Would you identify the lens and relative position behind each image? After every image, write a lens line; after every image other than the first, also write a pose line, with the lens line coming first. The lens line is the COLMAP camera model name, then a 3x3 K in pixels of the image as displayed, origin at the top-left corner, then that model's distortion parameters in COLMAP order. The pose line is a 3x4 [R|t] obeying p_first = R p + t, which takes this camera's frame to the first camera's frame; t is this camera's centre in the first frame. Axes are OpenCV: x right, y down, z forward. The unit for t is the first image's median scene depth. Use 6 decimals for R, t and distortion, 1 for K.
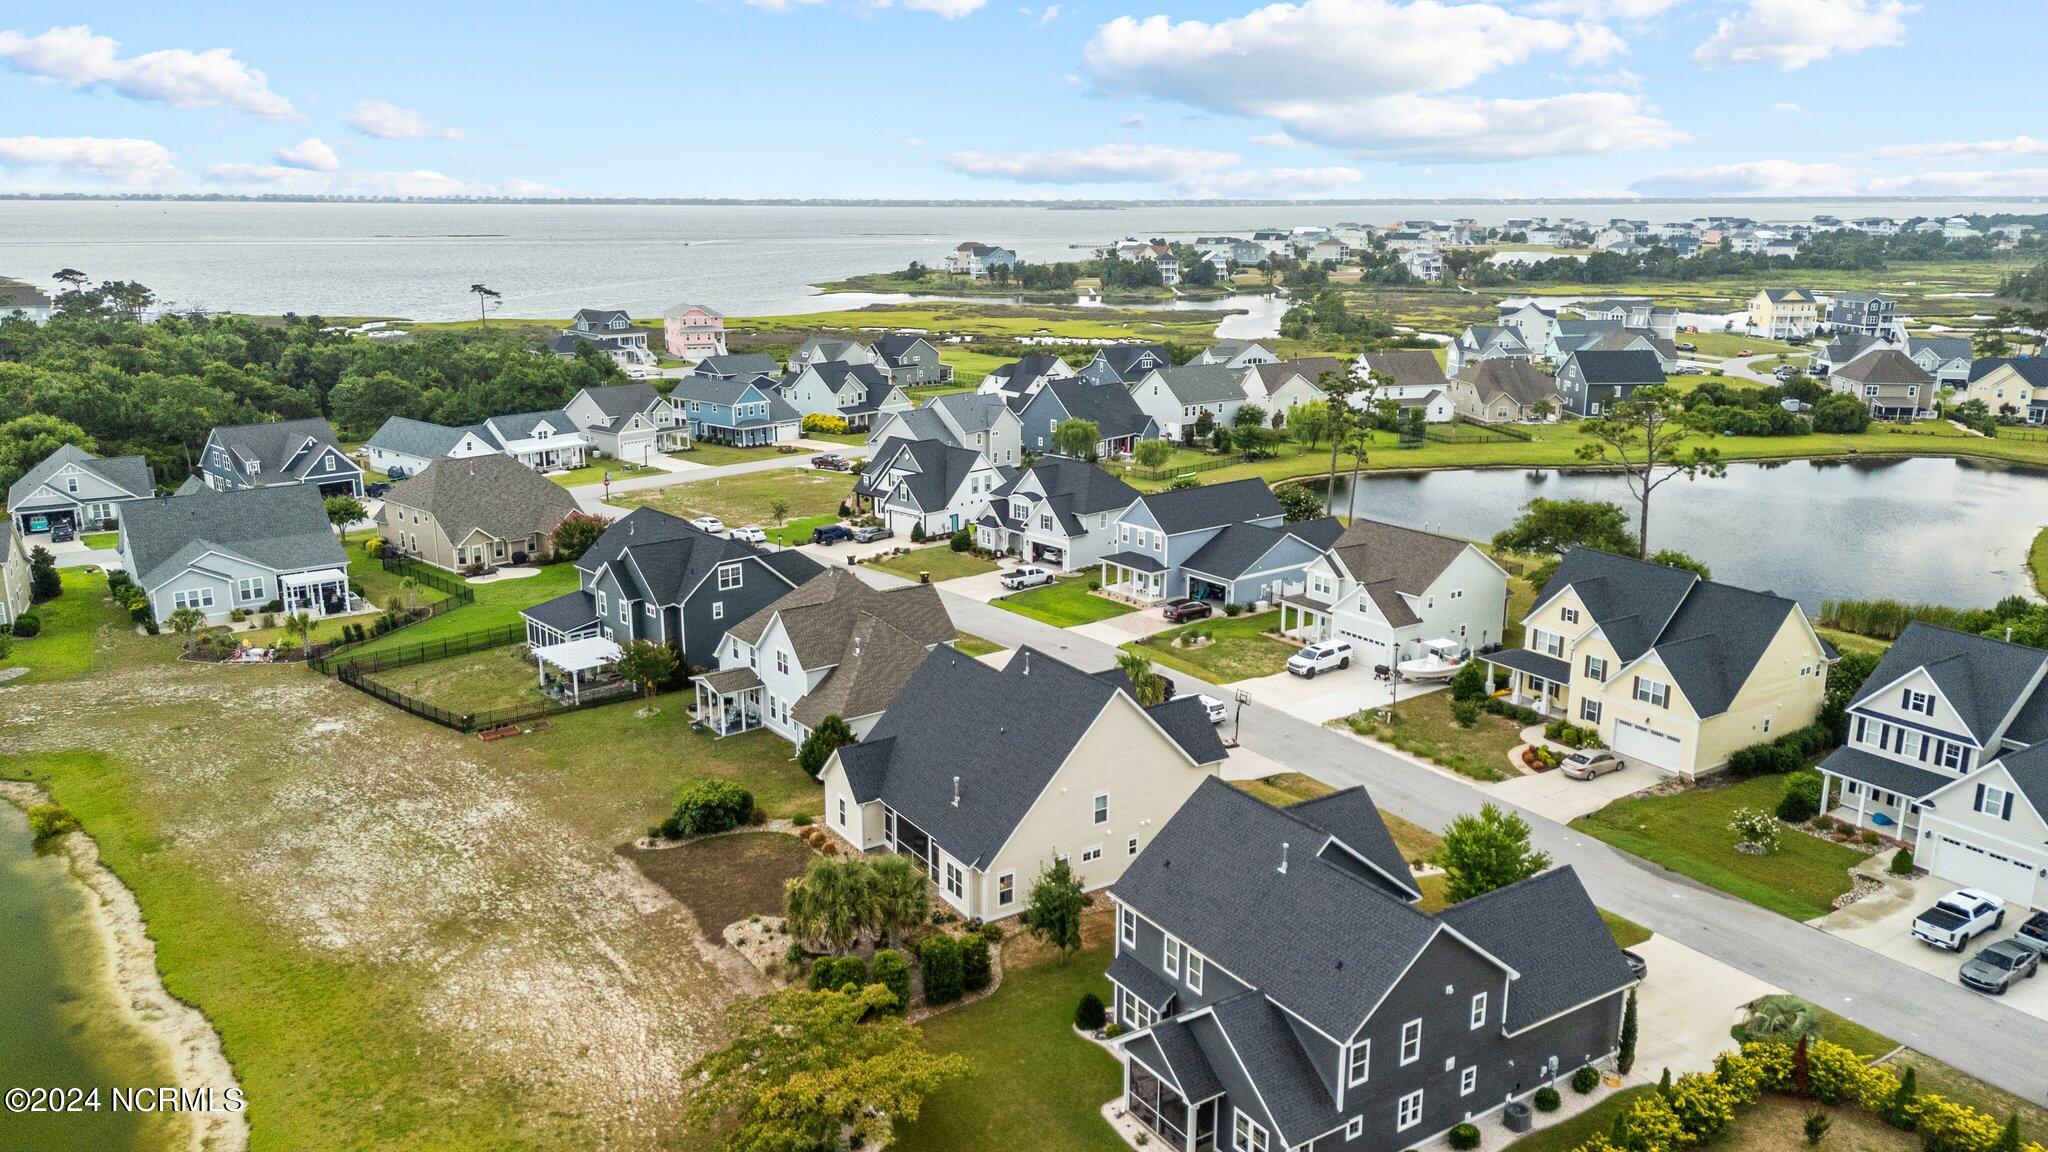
lens RADIAL K [[1507.3, 0, 1061.2], [0, 1507.3, 586.4], [0, 0, 1]] dist [0.095310, -0.107057]
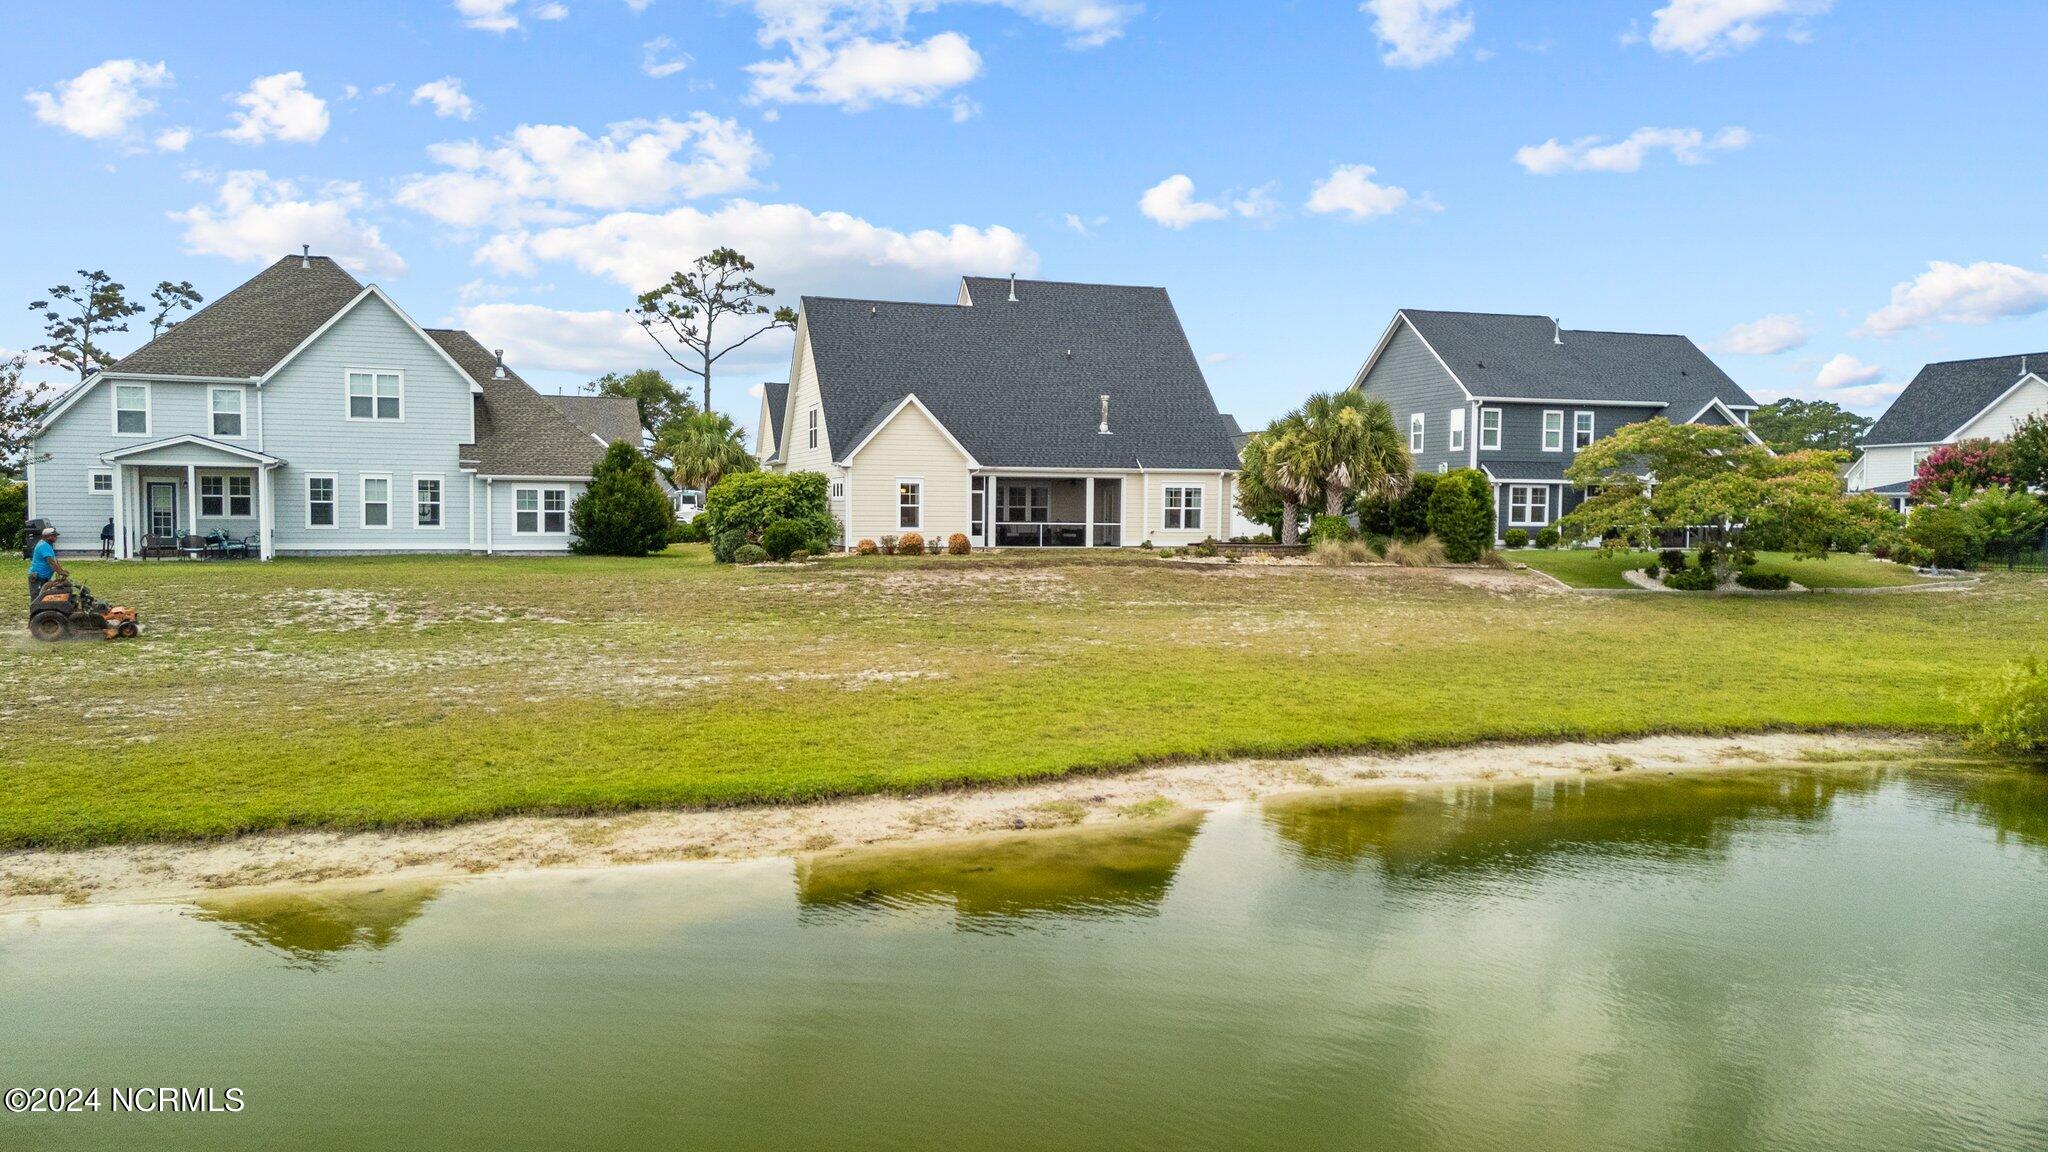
lens RADIAL K [[1500.1, 0, 1048.0], [0, 1500.1, 582.3], [0, 0, 1]] dist [0.082852, -0.104610]
pose [[0.266072, -0.053684, 0.962457, -0.420005], [0.240376, 0.970602, -0.012314, 0.116849], [-0.933502, 0.234628, 0.271154, 0.455642]]
